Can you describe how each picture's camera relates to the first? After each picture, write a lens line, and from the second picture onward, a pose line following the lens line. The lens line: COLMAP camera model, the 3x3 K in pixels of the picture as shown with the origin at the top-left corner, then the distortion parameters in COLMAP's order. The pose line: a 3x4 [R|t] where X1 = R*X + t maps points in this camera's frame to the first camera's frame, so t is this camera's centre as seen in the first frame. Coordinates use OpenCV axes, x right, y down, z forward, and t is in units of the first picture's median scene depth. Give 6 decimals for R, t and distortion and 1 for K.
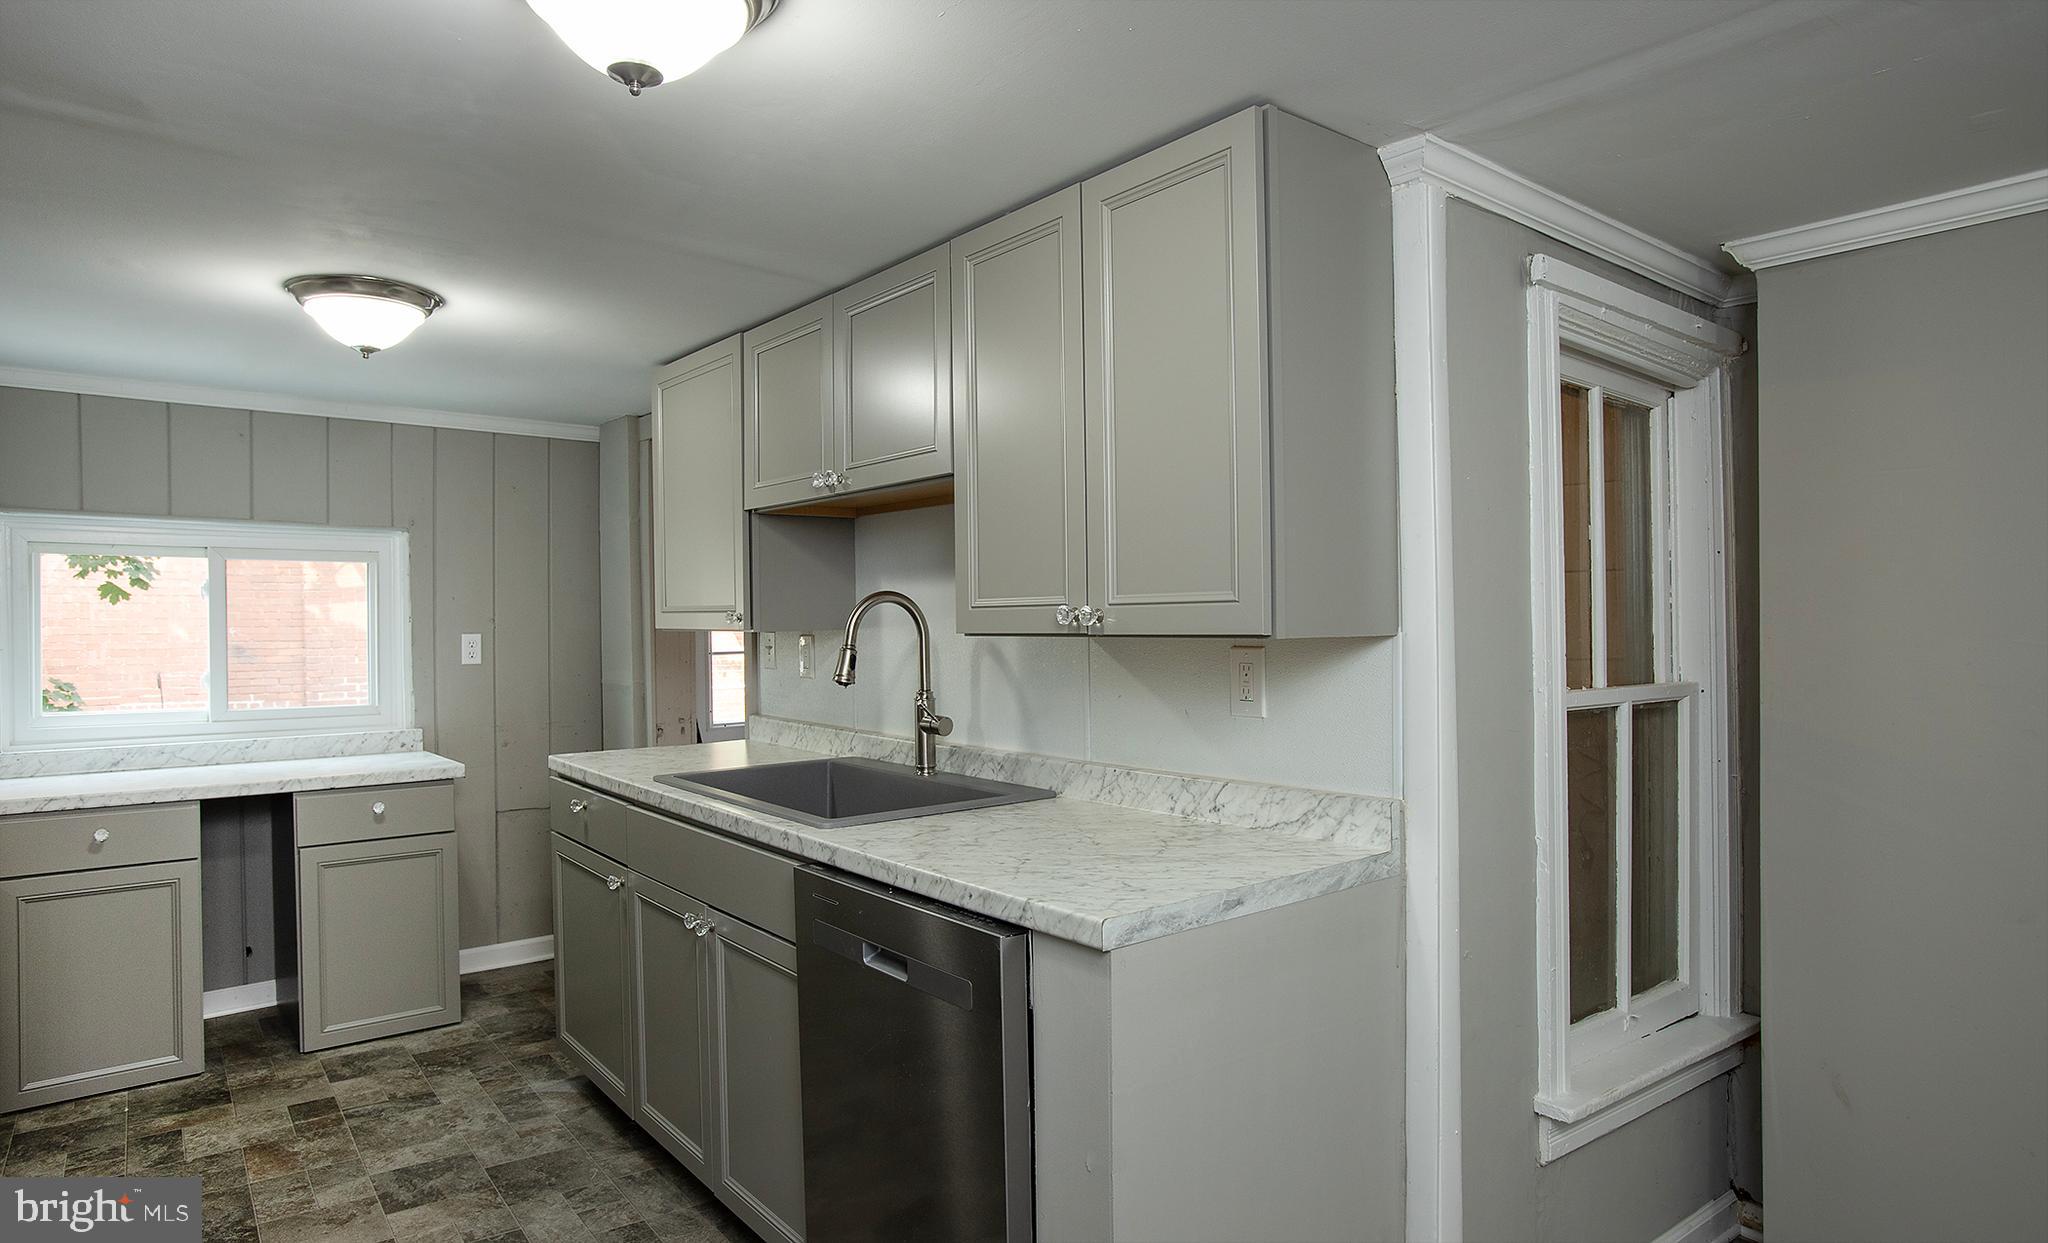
lens RADIAL K [[1209.4, 0, 1036.5], [0, 1209.4, 613.7], [0, 0, 1]] dist [-0.074998, 0.046635]
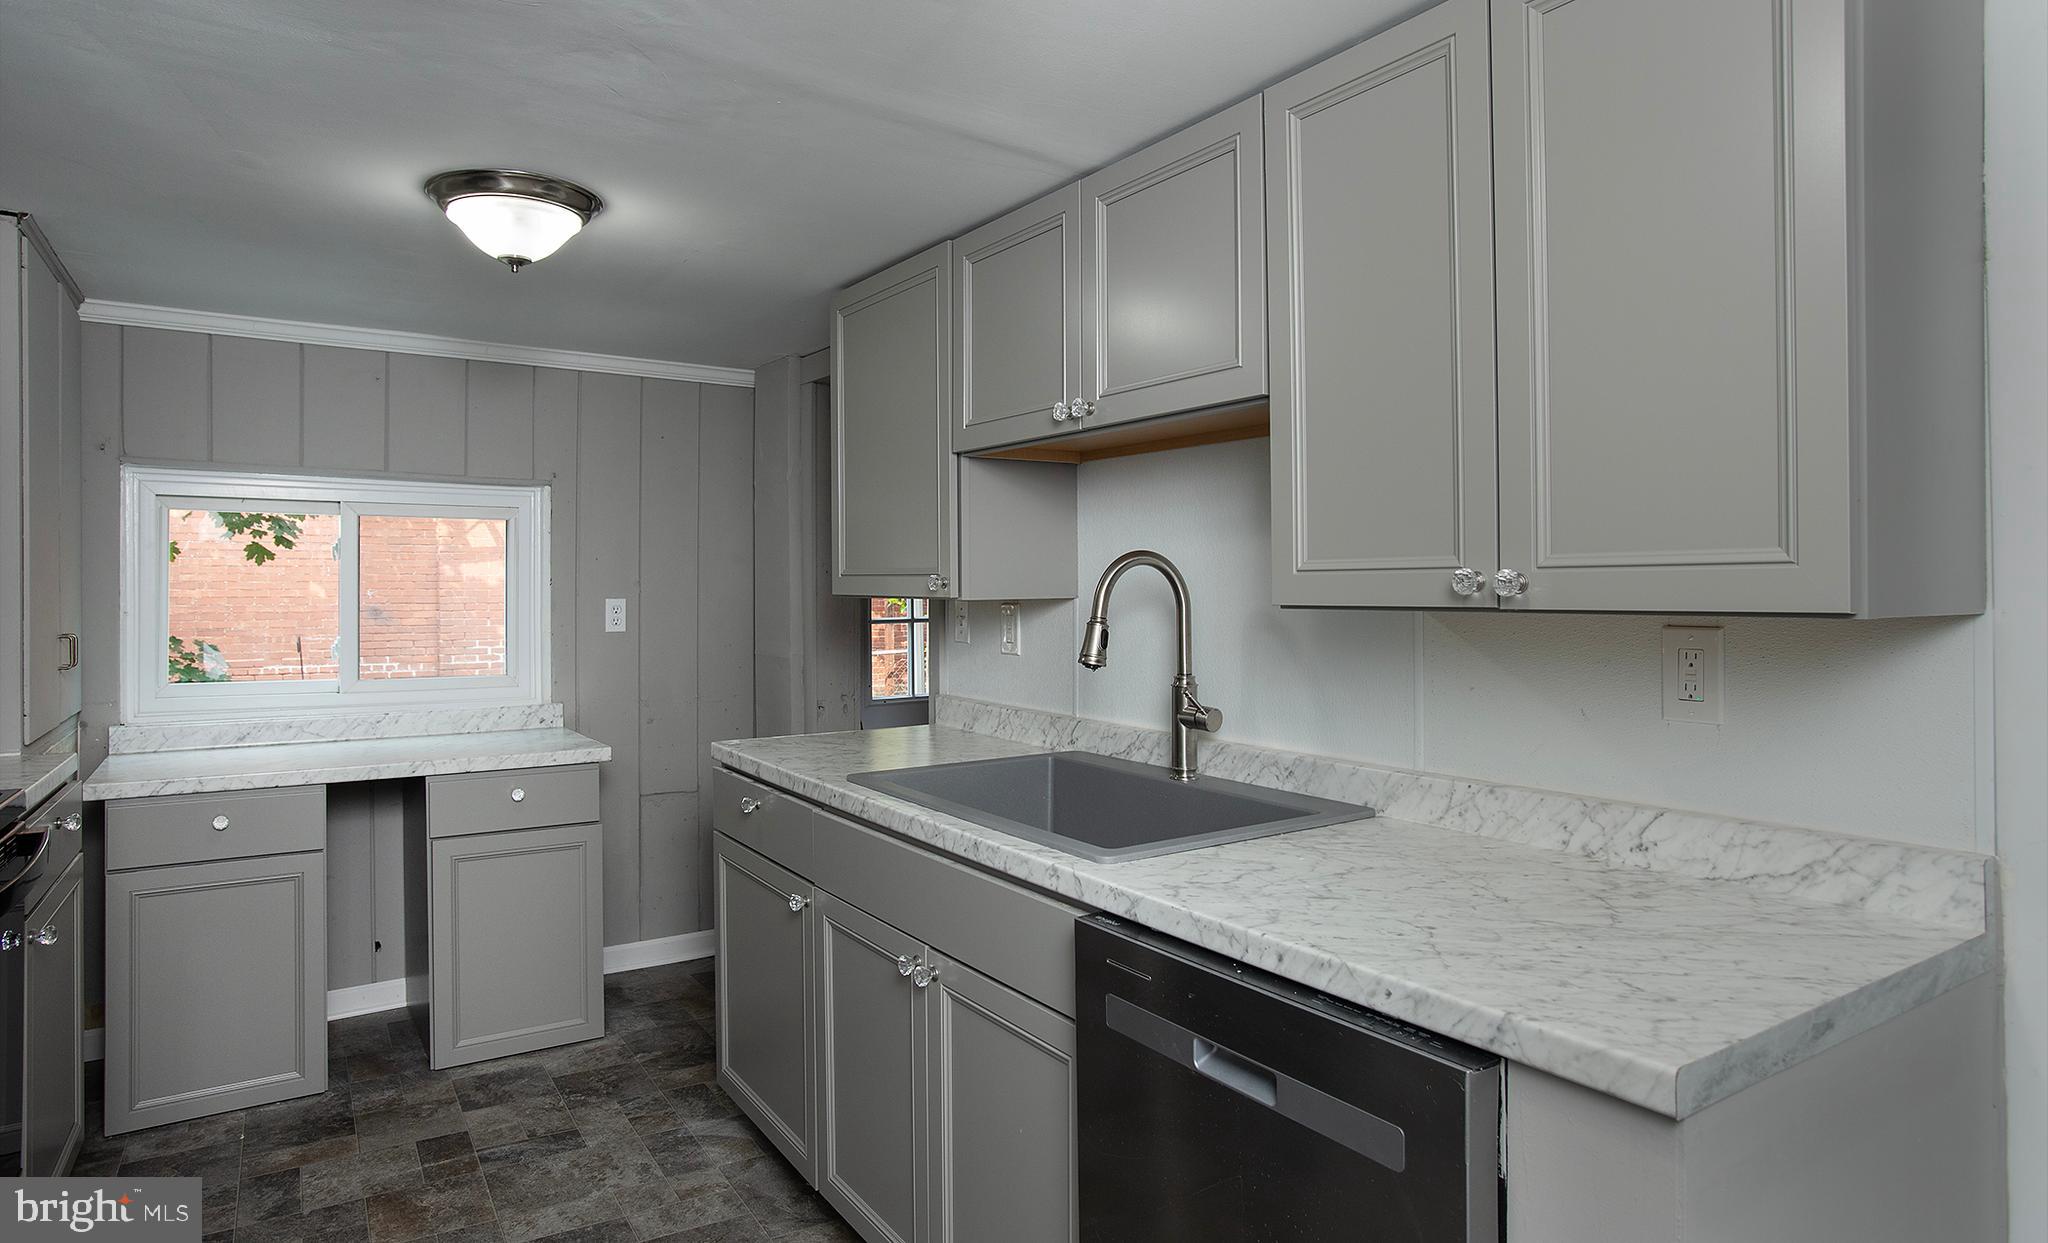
lens RADIAL K [[1202.7, 0, 1022.2], [0, 1202.7, 563.4], [0, 0, 1]] dist [-0.072138, 0.047786]
pose [[0.995344, 0.004616, -0.096275, -0.109262], [-0.005963, 0.999888, -0.013700, 0.001277], [0.096201, 0.014211, 0.995260, 0.173379]]
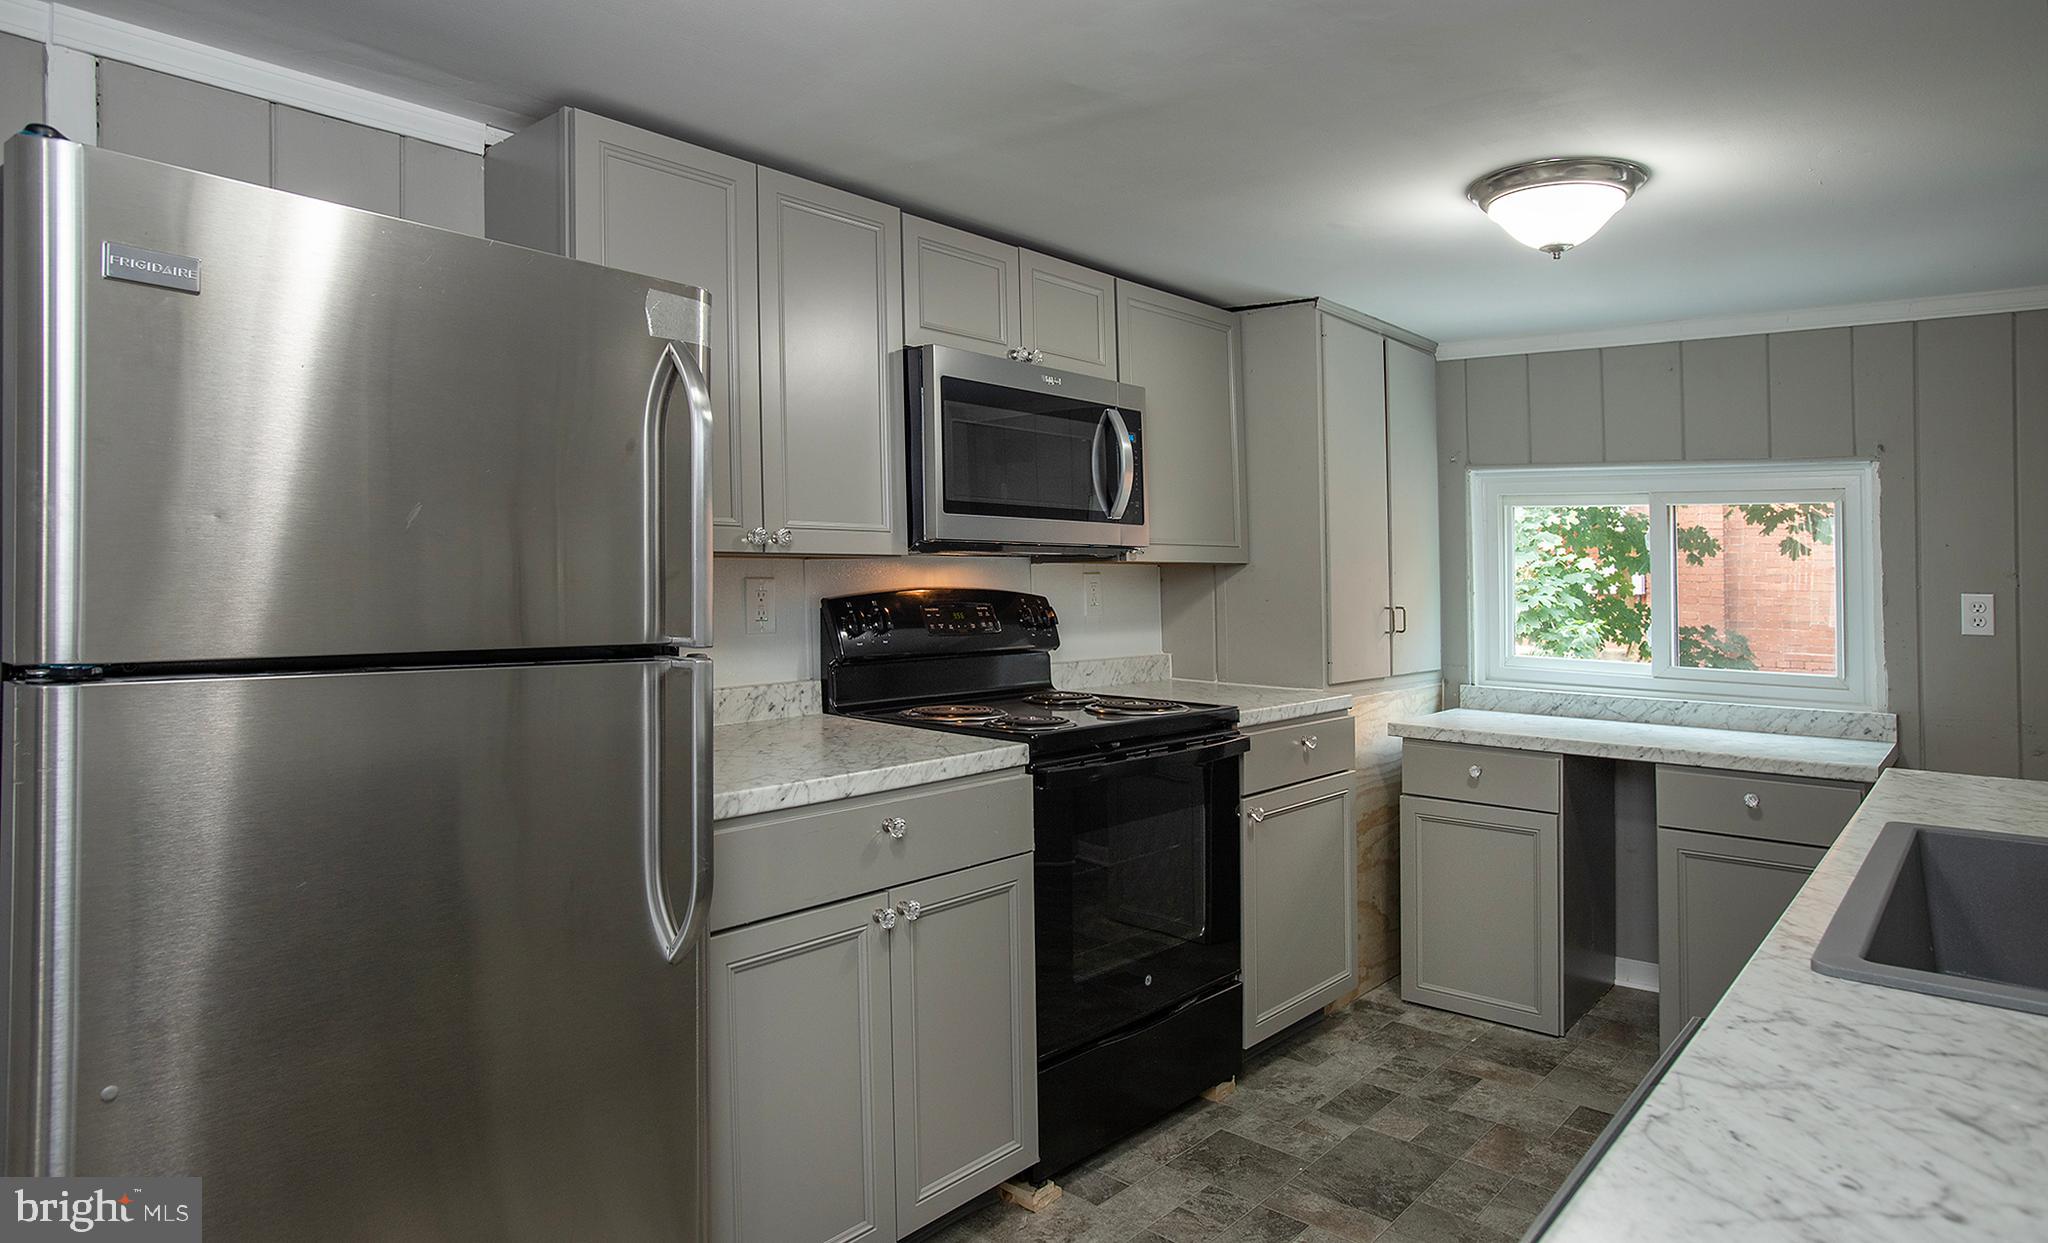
lens RADIAL K [[1202.7, 0, 1022.2], [0, 1202.7, 563.4], [0, 0, 1]] dist [-0.072138, 0.047786]
pose [[0.189366, 0.002395, -0.981904, 0.165069], [-0.013050, 0.999915, -0.000078, 0.008734], [0.981820, 0.012828, 0.189381, 0.400368]]
